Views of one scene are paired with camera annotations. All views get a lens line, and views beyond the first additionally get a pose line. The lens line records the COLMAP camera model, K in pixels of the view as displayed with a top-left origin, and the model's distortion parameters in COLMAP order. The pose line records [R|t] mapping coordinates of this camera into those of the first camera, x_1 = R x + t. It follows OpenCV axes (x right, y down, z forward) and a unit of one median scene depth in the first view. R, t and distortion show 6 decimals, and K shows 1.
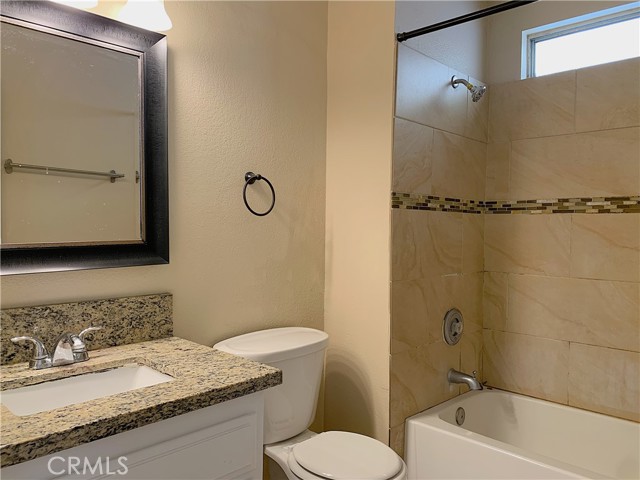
lens RADIAL K [[495.6, 0, 320.0], [0, 495.6, 240.0], [0, 0, 1]] dist [0.004762, -0.007094]
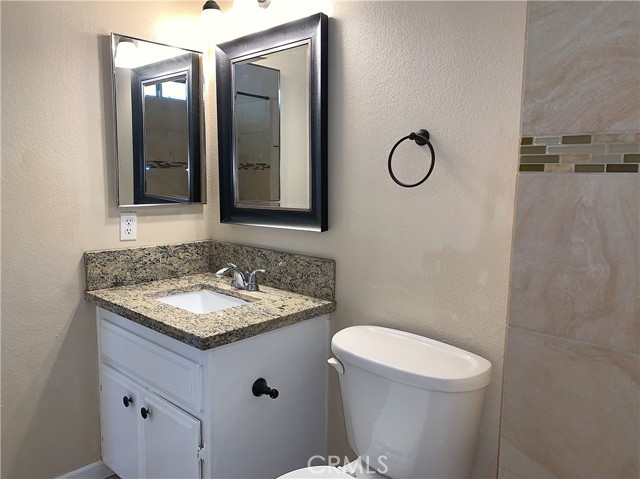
lens RADIAL K [[477.2, 0, 320.0], [0, 477.2, 239.5], [0, 0, 1]] dist [0.021022, -0.003912]
pose [[0.021828, 0.116809, -0.992915, 0.616853], [-0.040016, 0.992457, 0.115876, -0.047641], [0.998961, 0.037203, 0.026337, 0.826919]]
